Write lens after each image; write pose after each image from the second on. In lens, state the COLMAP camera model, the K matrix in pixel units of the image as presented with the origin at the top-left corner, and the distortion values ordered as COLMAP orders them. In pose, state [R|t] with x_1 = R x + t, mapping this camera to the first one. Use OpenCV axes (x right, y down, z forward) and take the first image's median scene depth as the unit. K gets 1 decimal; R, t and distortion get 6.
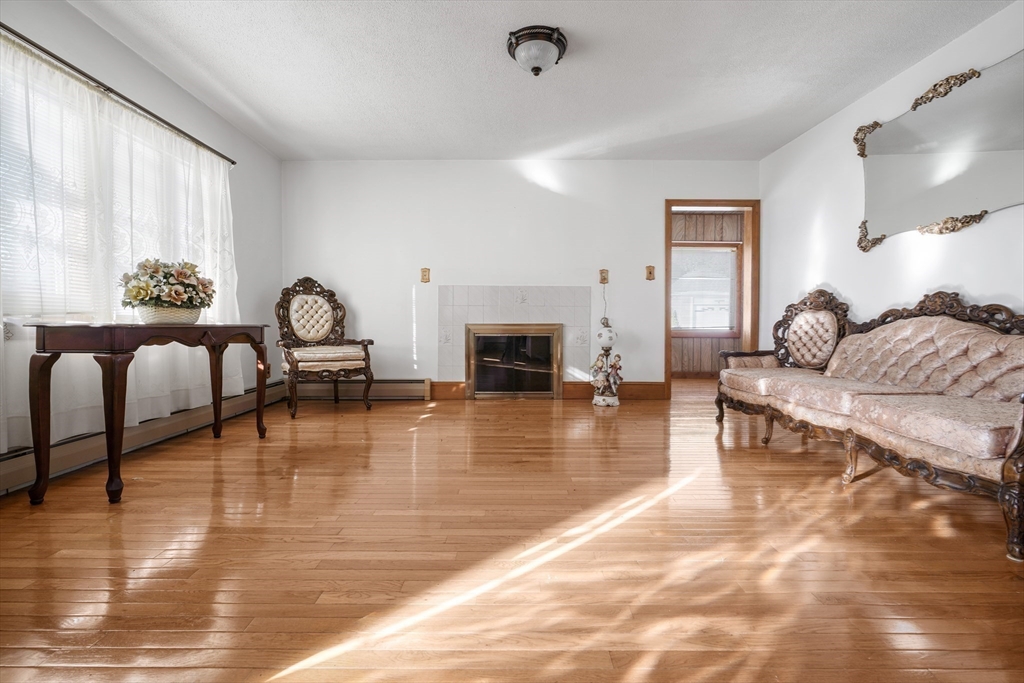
lens RADIAL K [[464.8, 0, 512.7], [0, 464.8, 337.6], [0, 0, 1]] dist [-0.020953, 0.007898]
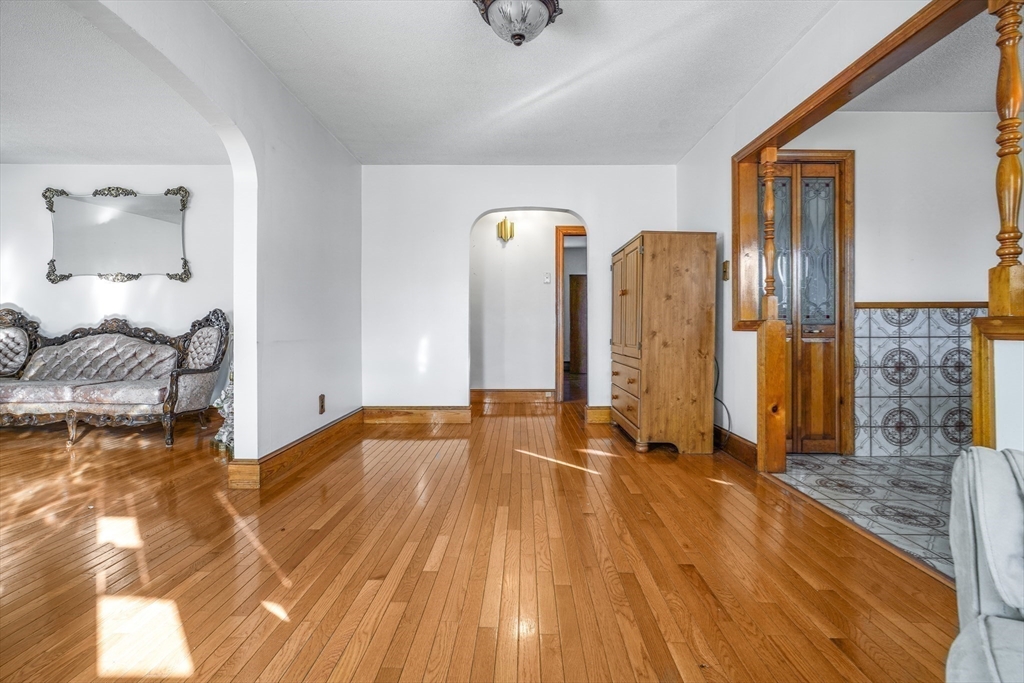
lens RADIAL K [[468.6, 0, 511.2], [0, 468.6, 322.1], [0, 0, 1]] dist [-0.001738, 0.000282]
pose [[0.037410, 0.011295, 0.999236, -0.494195], [0.029030, 0.999502, -0.012384, -0.019627], [-0.998878, 0.029471, 0.037064, -0.336254]]
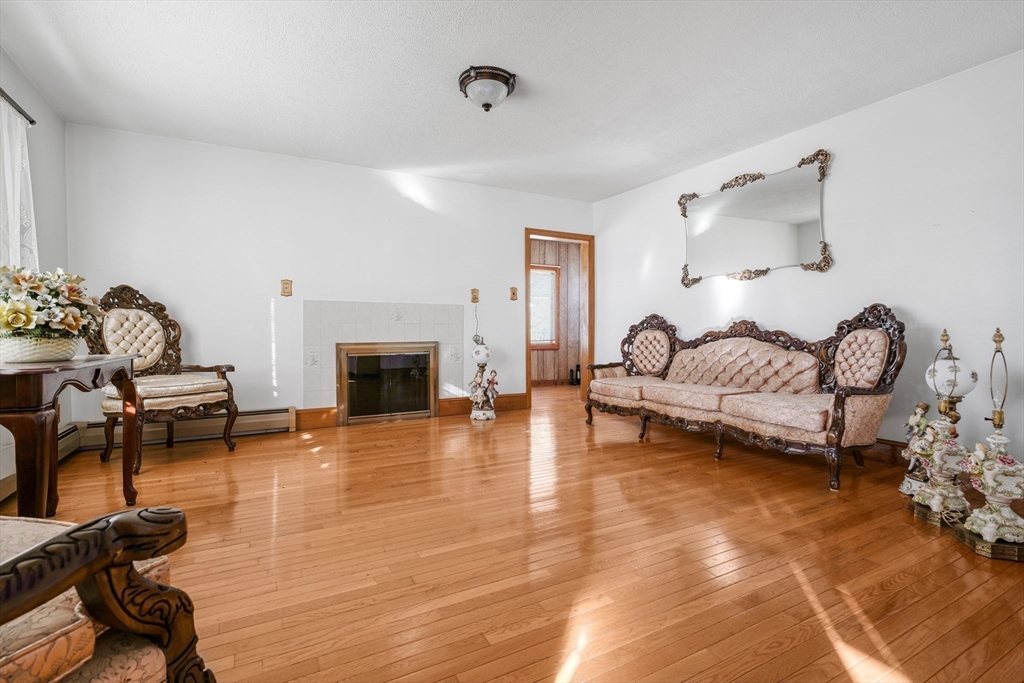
lens RADIAL K [[473.8, 0, 523.0], [0, 473.8, 343.7], [0, 0, 1]] dist [-0.011823, 0.000413]
pose [[0.875426, -0.015739, 0.483097, -0.306355], [0.018277, 0.999833, -0.000545, -0.028733], [-0.483007, 0.009307, 0.875567, 0.020363]]
